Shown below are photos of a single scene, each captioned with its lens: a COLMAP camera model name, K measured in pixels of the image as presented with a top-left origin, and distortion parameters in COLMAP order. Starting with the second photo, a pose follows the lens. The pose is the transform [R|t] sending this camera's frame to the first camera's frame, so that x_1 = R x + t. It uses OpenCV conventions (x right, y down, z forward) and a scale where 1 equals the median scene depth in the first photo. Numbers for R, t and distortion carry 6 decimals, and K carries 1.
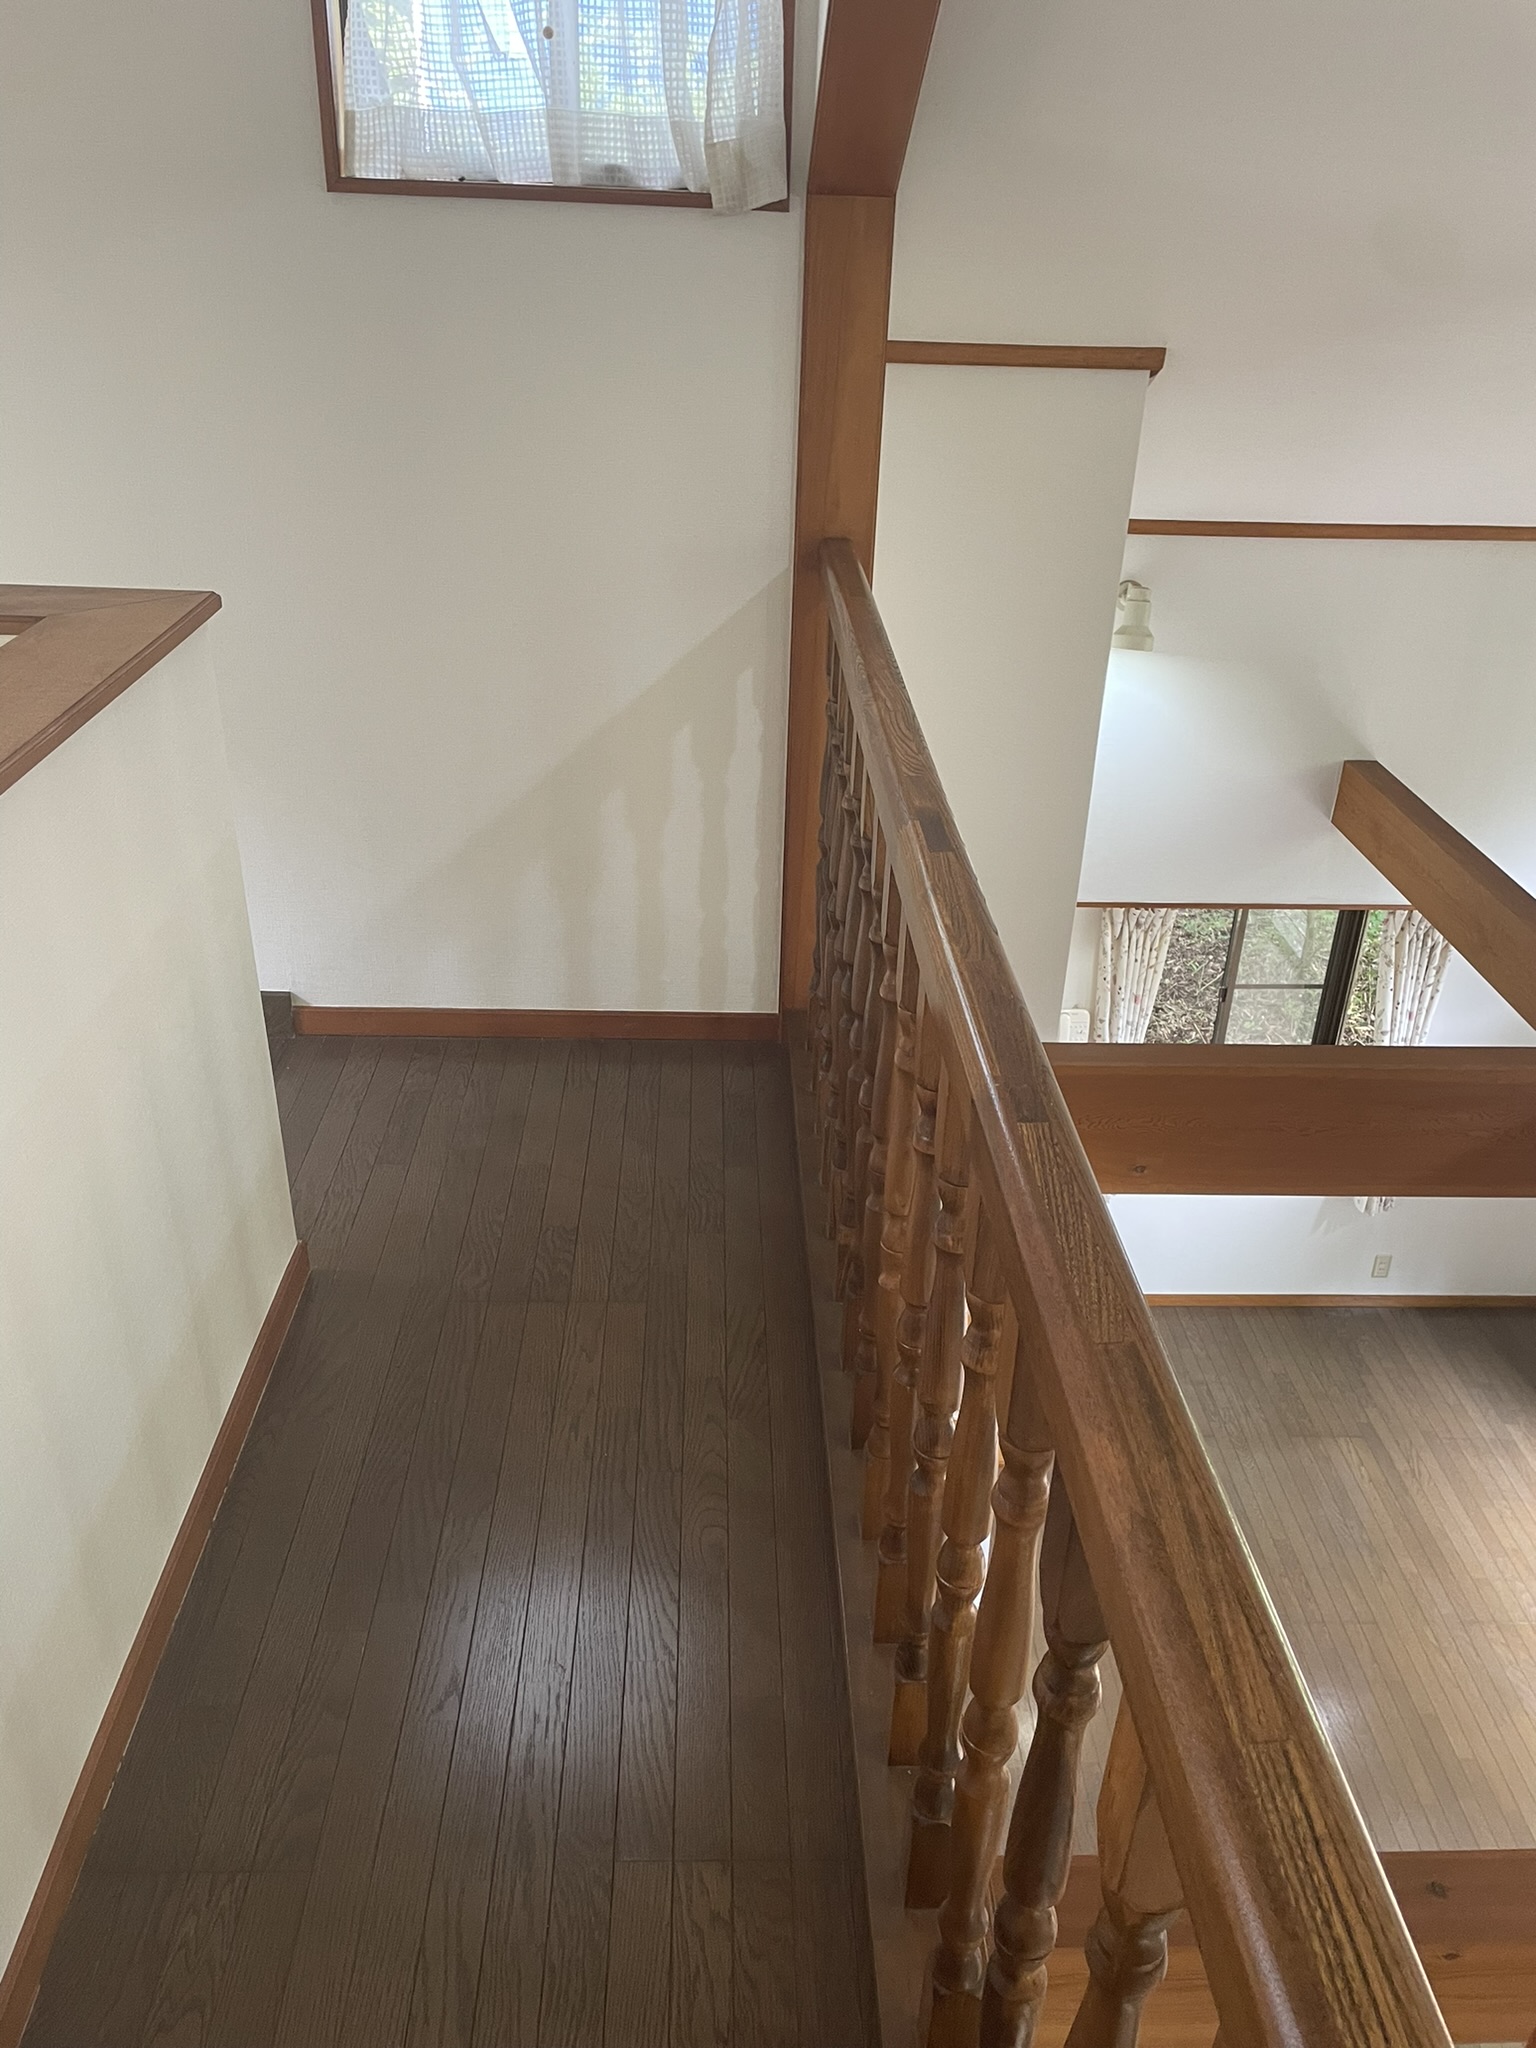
lens RADIAL K [[1566.6, 0, 784.5], [0, 1566.6, 1023.7], [0, 0, 1]] dist [0.072665, -0.080234]
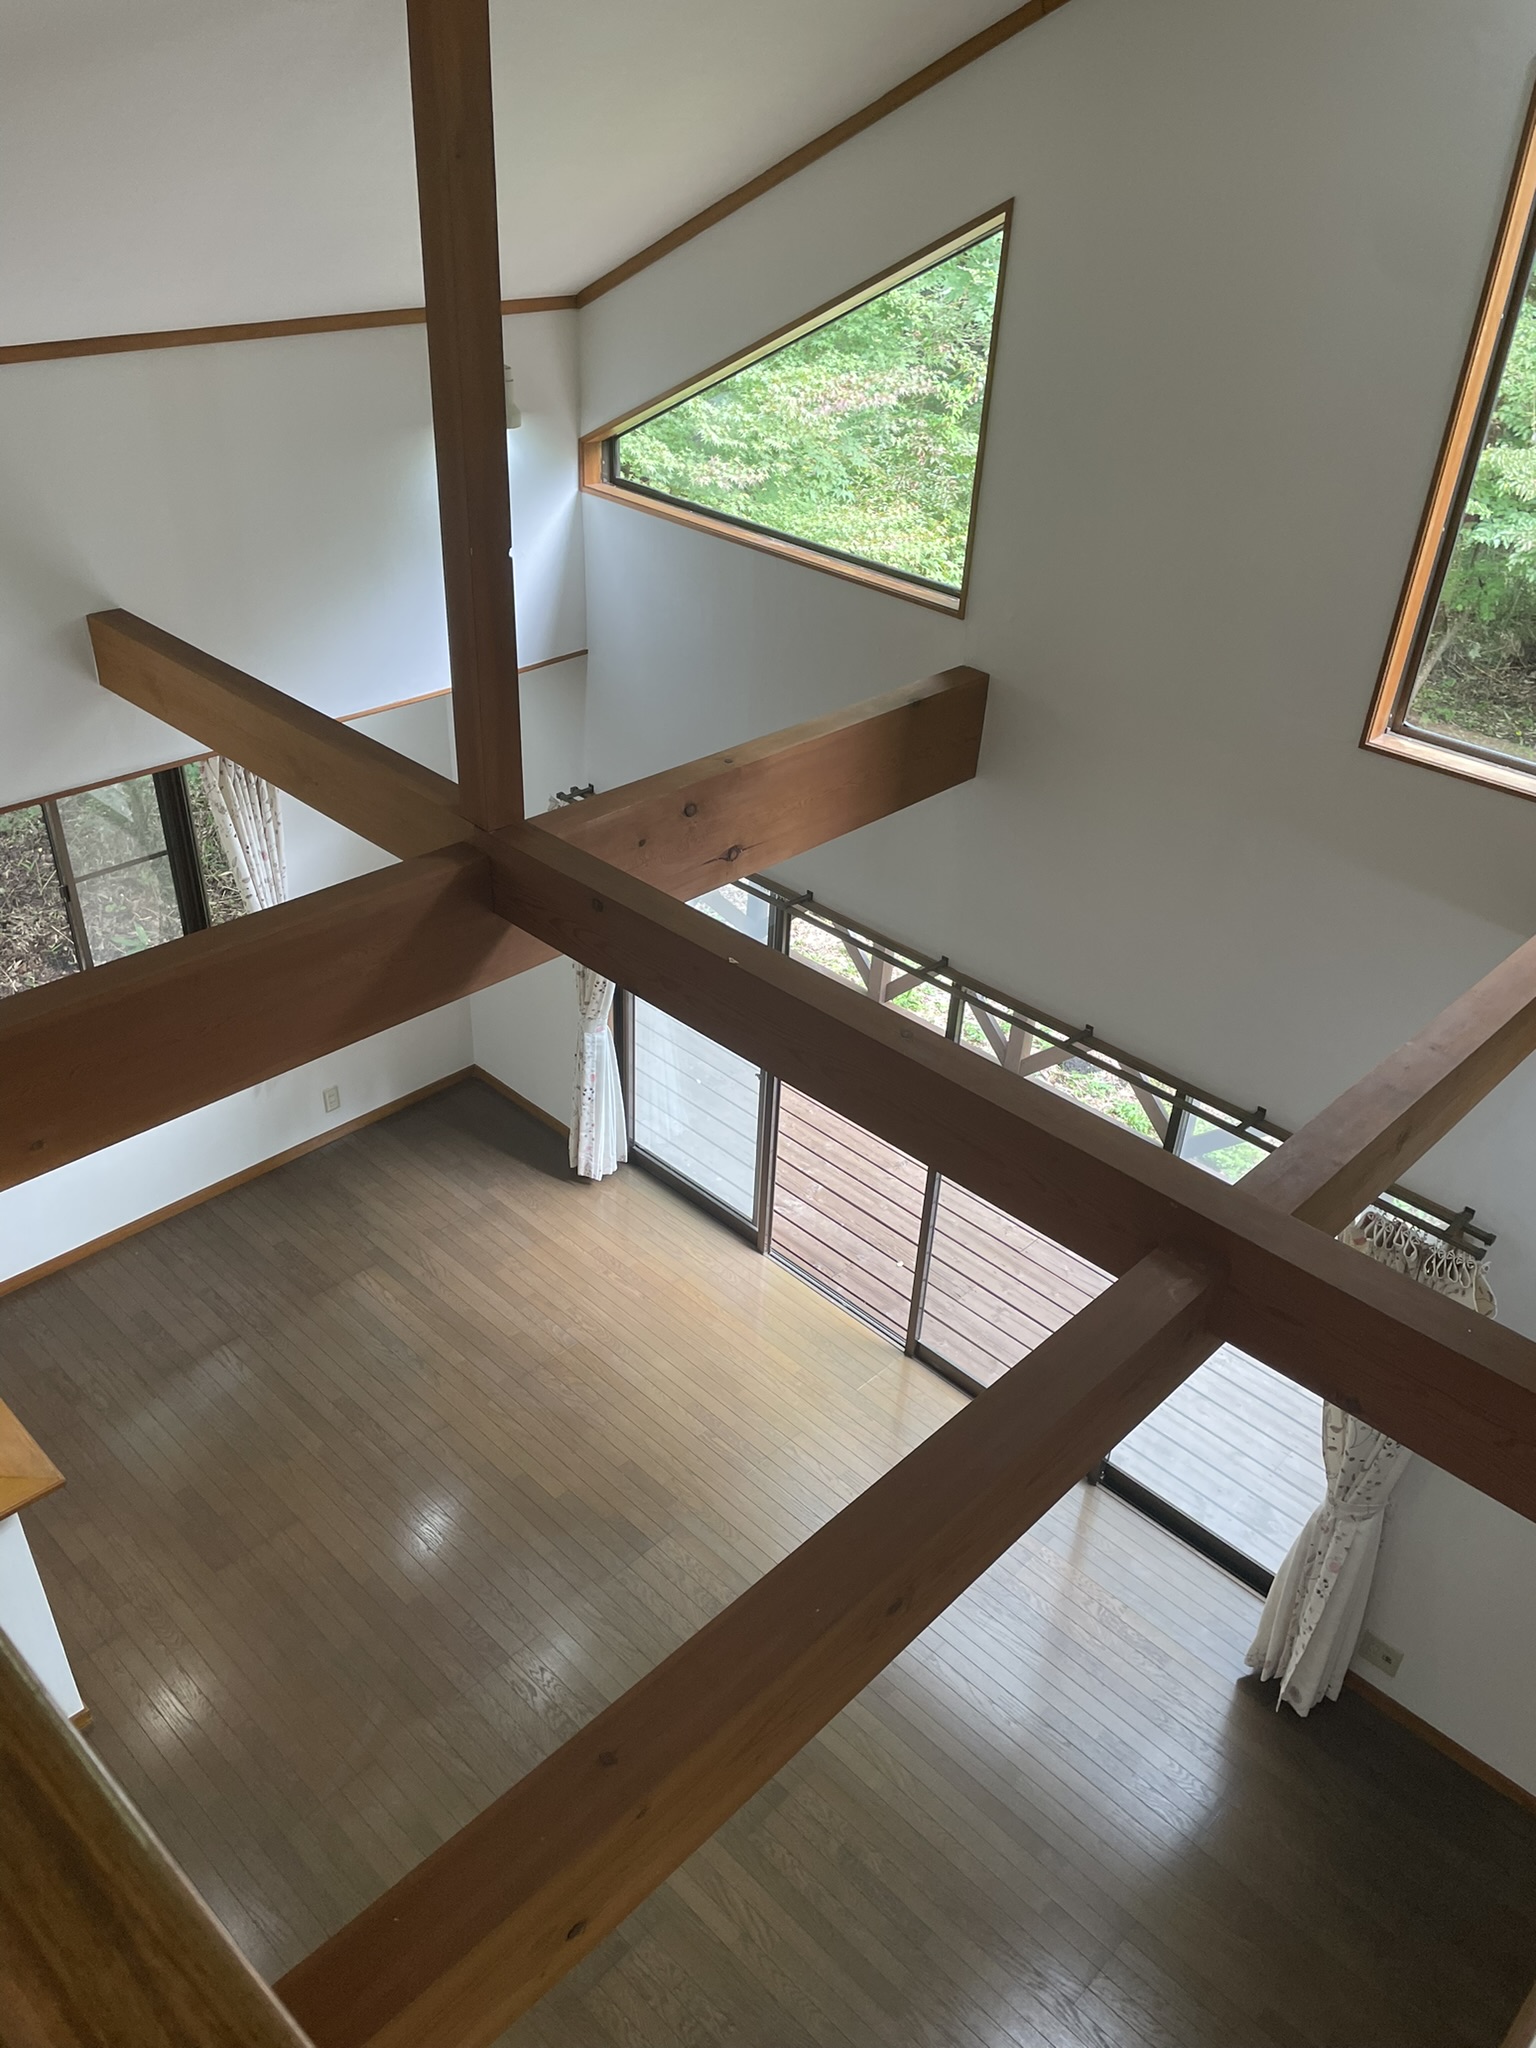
lens RADIAL K [[1566.6, 0, 777.9], [0, 1566.6, 1017.4], [0, 0, 1]] dist [0.072665, -0.080234]
pose [[0.726016, -0.366505, 0.581872, 0.022434], [0.307683, 0.929847, 0.201782, -0.011280], [-0.615006, 0.032535, 0.787851, 0.039463]]
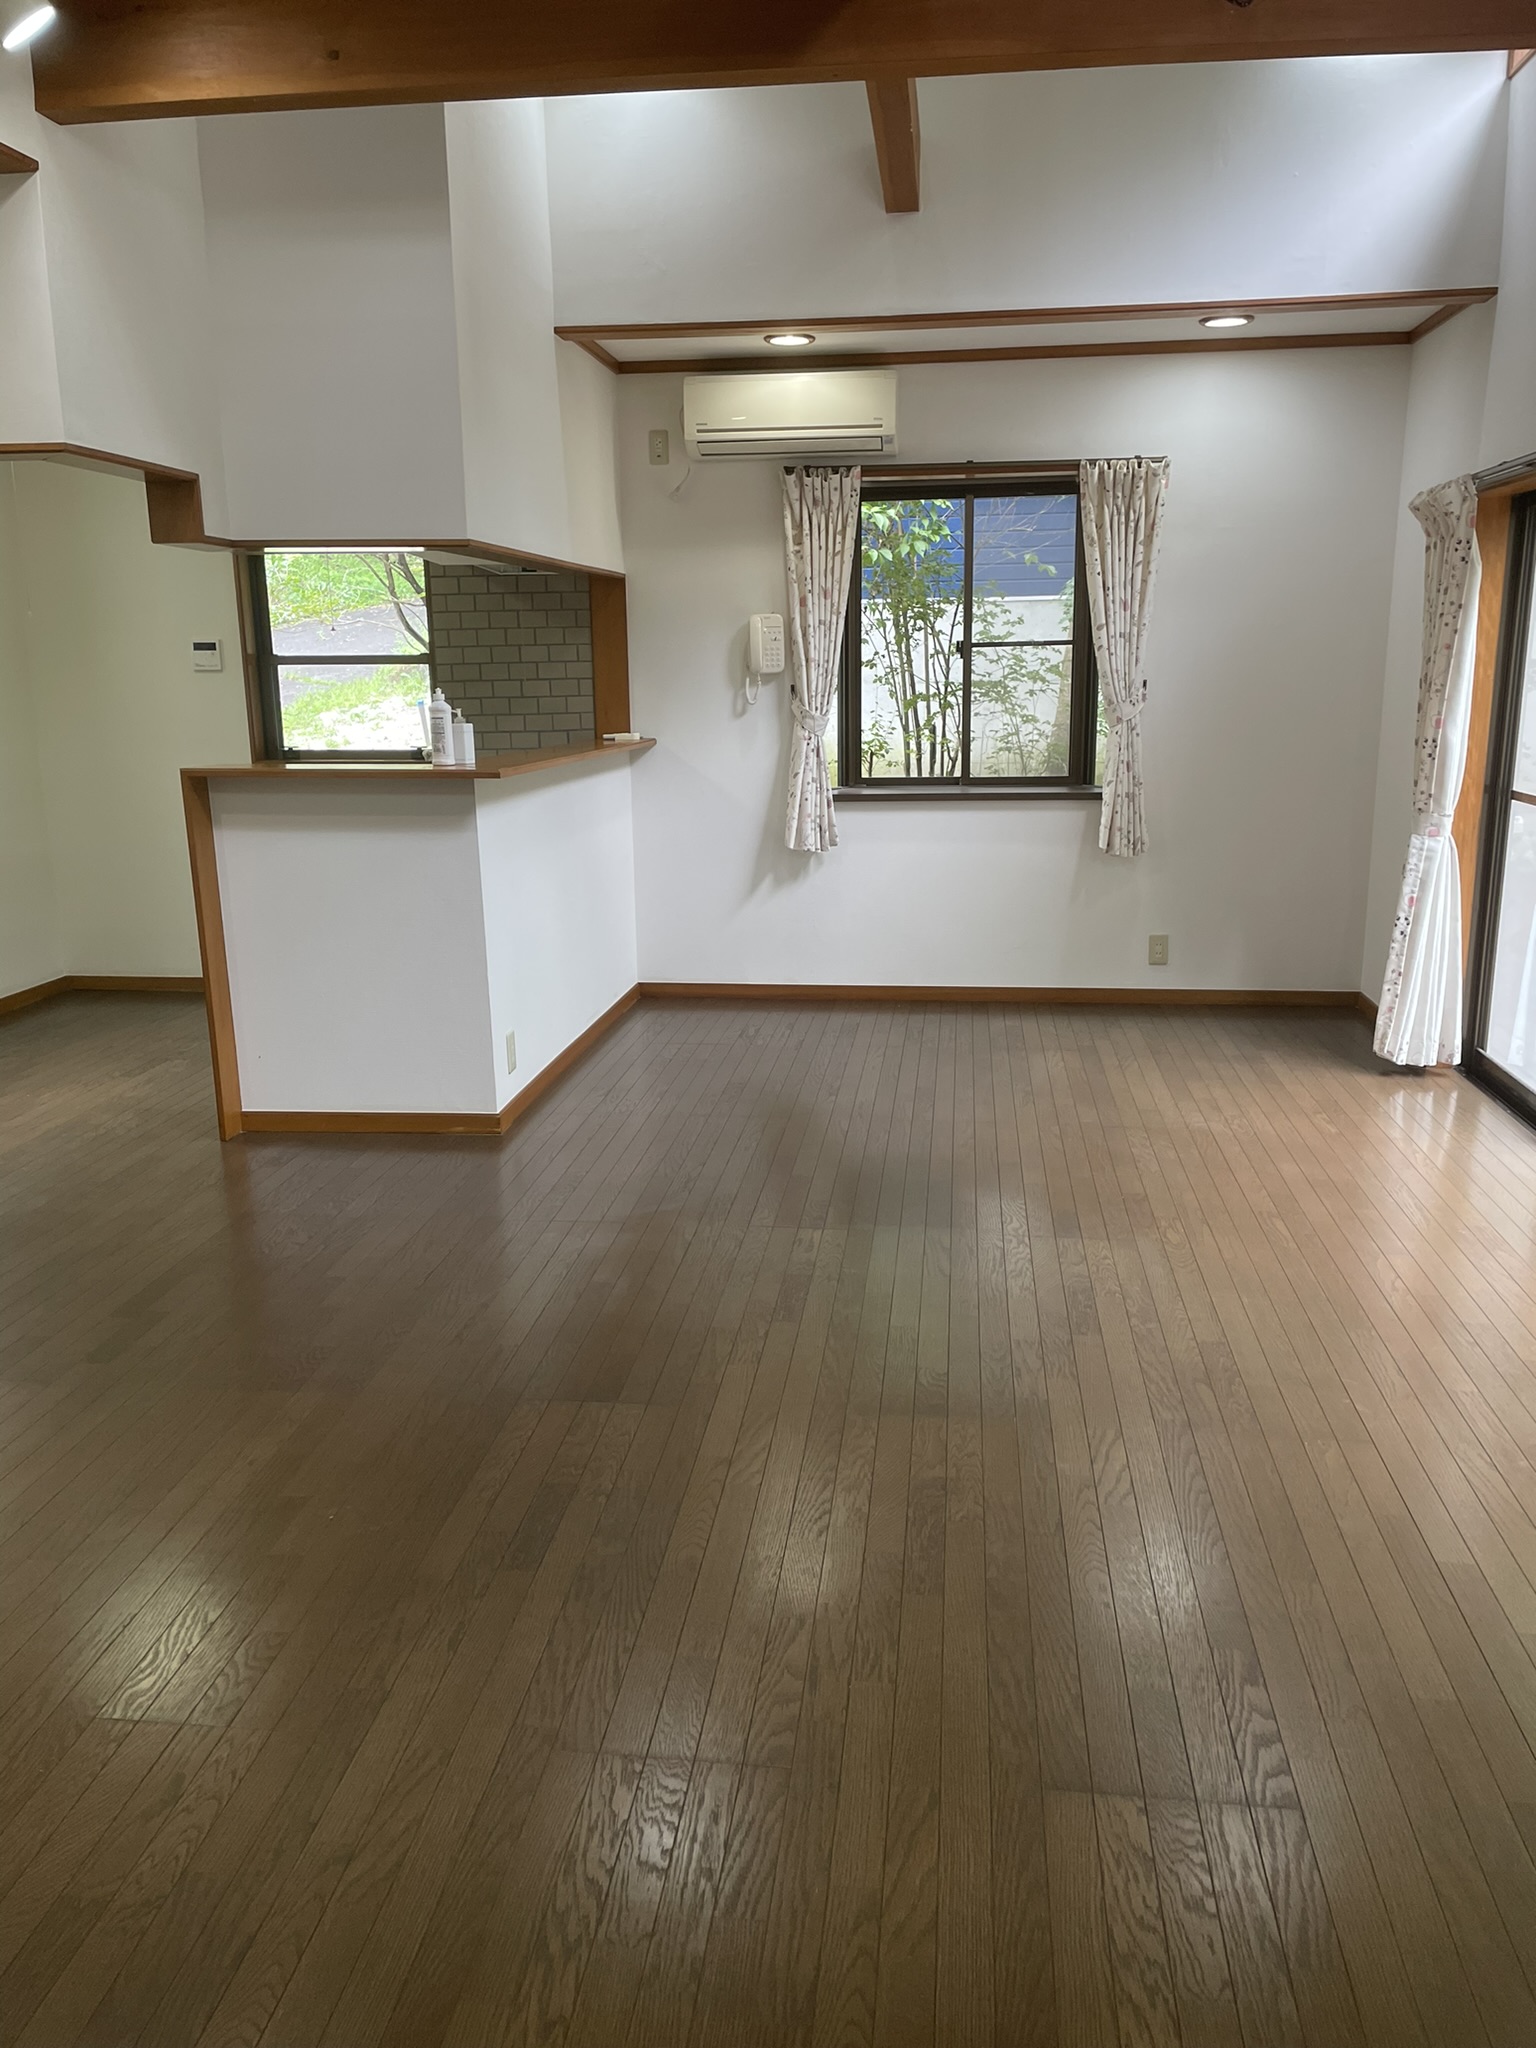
lens RADIAL K [[1566.6, 0, 776.4], [0, 1566.6, 1022.7], [0, 0, 1]] dist [0.072665, -0.080234]
pose [[0.986660, -0.002356, -0.162777, 0.354369], [-0.041586, 0.963073, -0.266009, 0.496624], [0.157393, 0.269230, 0.950128, 0.164028]]
